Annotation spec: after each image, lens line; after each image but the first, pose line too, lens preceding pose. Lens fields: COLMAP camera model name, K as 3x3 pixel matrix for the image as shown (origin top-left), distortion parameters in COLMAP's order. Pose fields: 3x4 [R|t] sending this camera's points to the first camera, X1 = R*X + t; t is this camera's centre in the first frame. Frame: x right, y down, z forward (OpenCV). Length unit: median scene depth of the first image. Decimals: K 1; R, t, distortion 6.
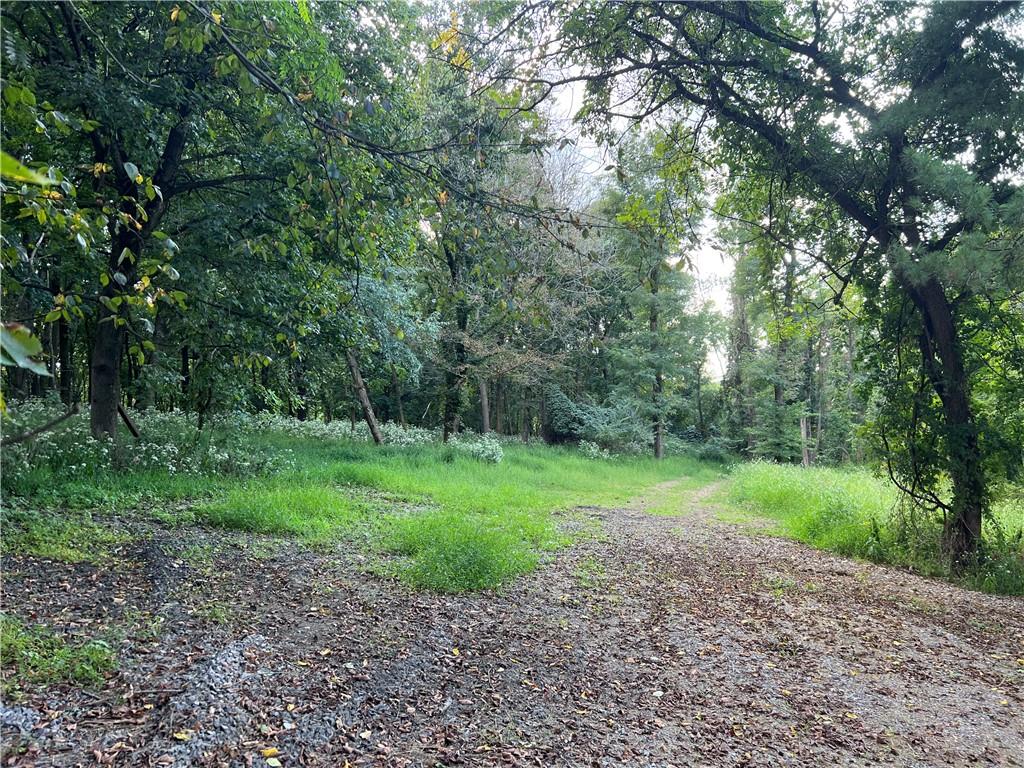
lens RADIAL K [[767.7, 0, 515.6], [0, 767.7, 391.8], [0, 0, 1]] dist [0.065688, -0.071014]
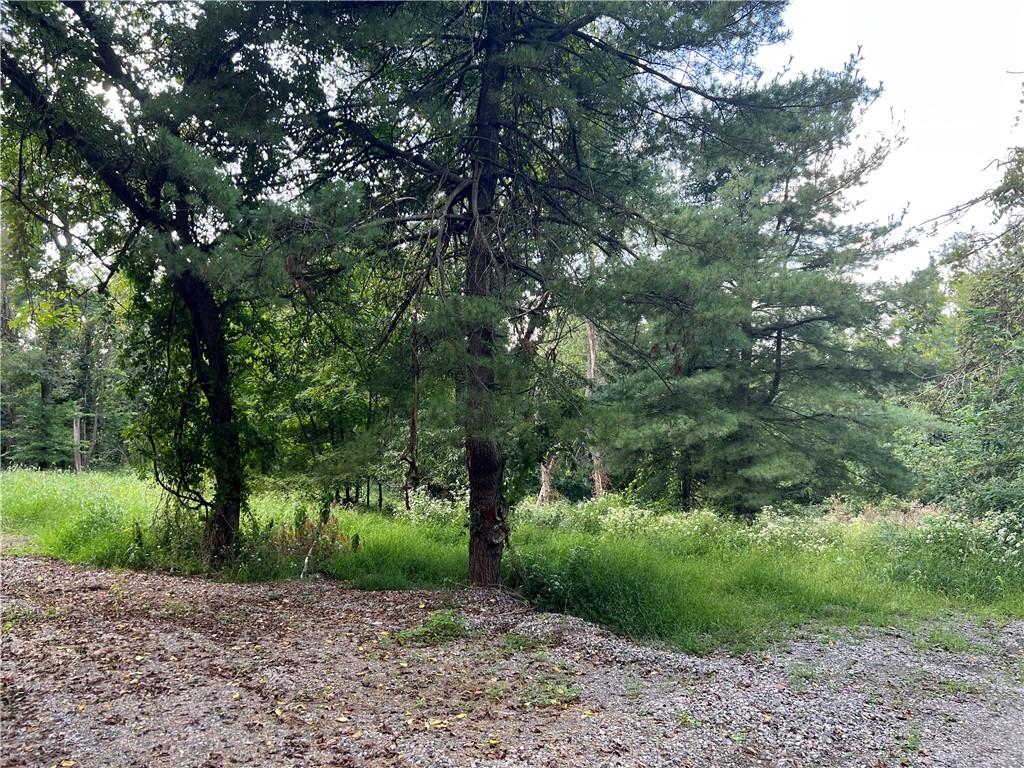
lens RADIAL K [[767.7, 0, 517.1], [0, 767.7, 392.2], [0, 0, 1]] dist [0.065688, -0.071014]
pose [[0.648652, 0.025071, 0.760672, 0.035208], [-0.024643, 0.999625, -0.011933, 0.002507], [-0.760686, -0.011005, 0.649027, 0.028621]]
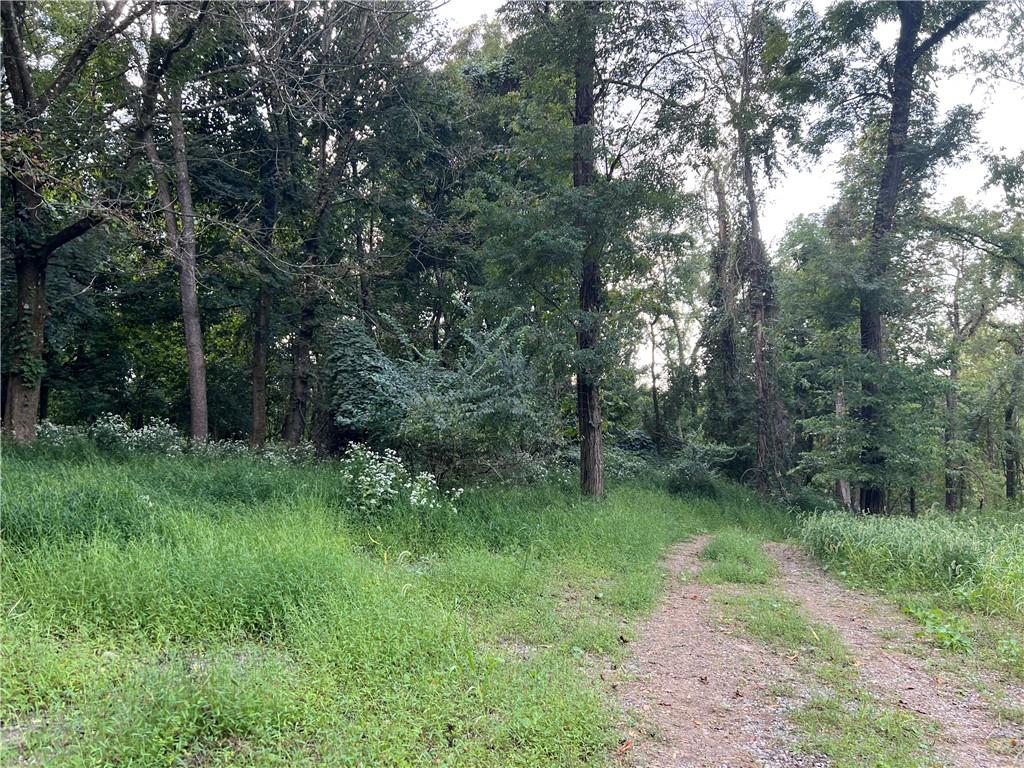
lens RADIAL K [[767.7, 0, 519.4], [0, 767.7, 387.0], [0, 0, 1]] dist [0.065688, -0.071014]
pose [[0.993276, 0.016514, 0.114589, 0.352290], [-0.013347, 0.999509, -0.028354, 0.145931], [-0.115001, 0.026634, 0.993008, 2.050576]]
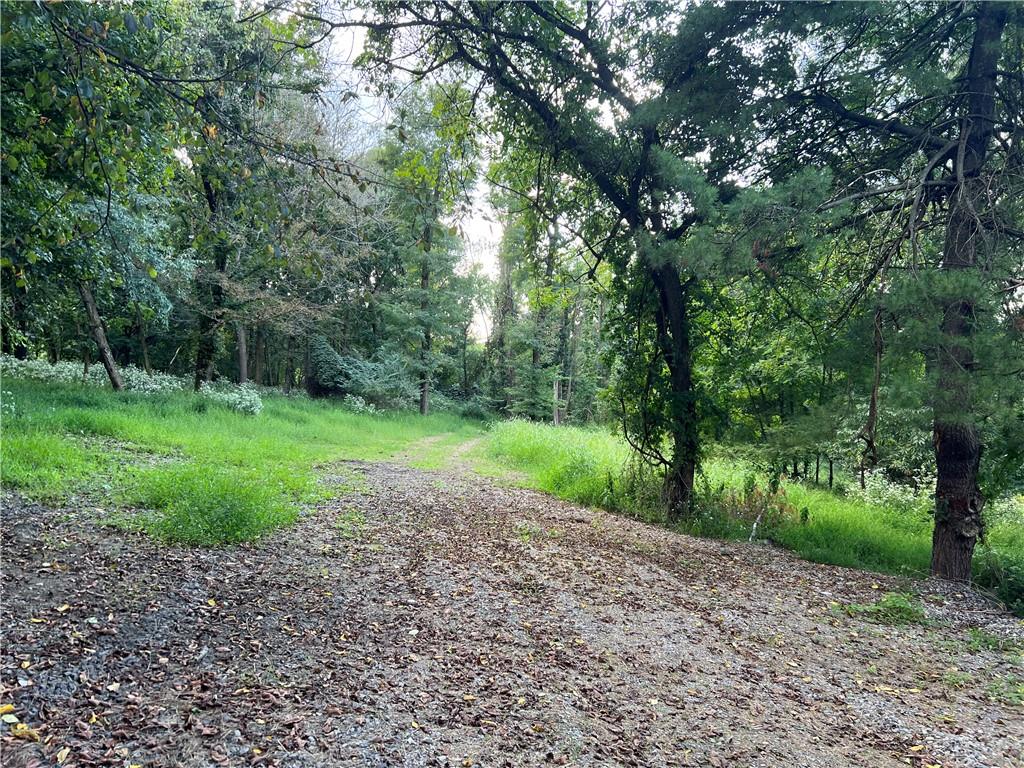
lens RADIAL K [[767.7, 0, 505.8], [0, 767.7, 390.6], [0, 0, 1]] dist [0.065688, -0.071014]
pose [[0.957388, 0.038572, 0.286217, -0.004984], [-0.054618, 0.997339, 0.048289, -0.000349], [-0.283593, -0.061863, 0.956947, -0.013988]]
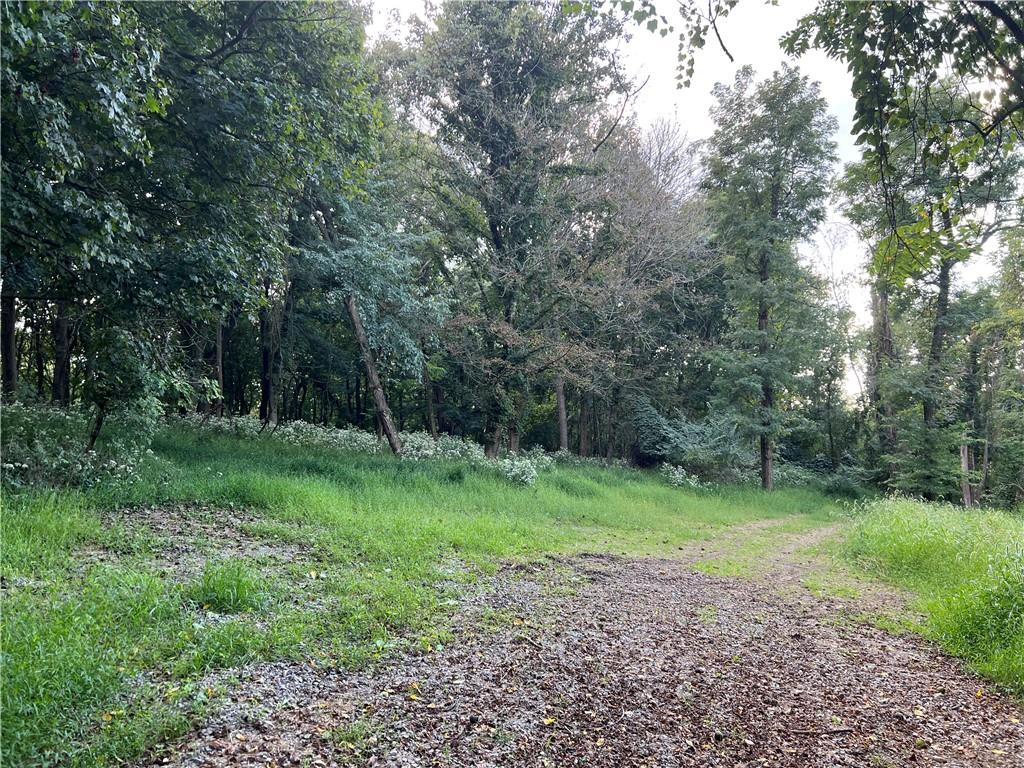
lens RADIAL K [[767.7, 0, 515.1], [0, 767.7, 390.6], [0, 0, 1]] dist [0.065688, -0.071014]
pose [[0.985379, 0.015863, -0.169634, 0.201803], [-0.021610, 0.999251, -0.032087, 0.049253], [0.168998, 0.035283, 0.984985, 0.513306]]
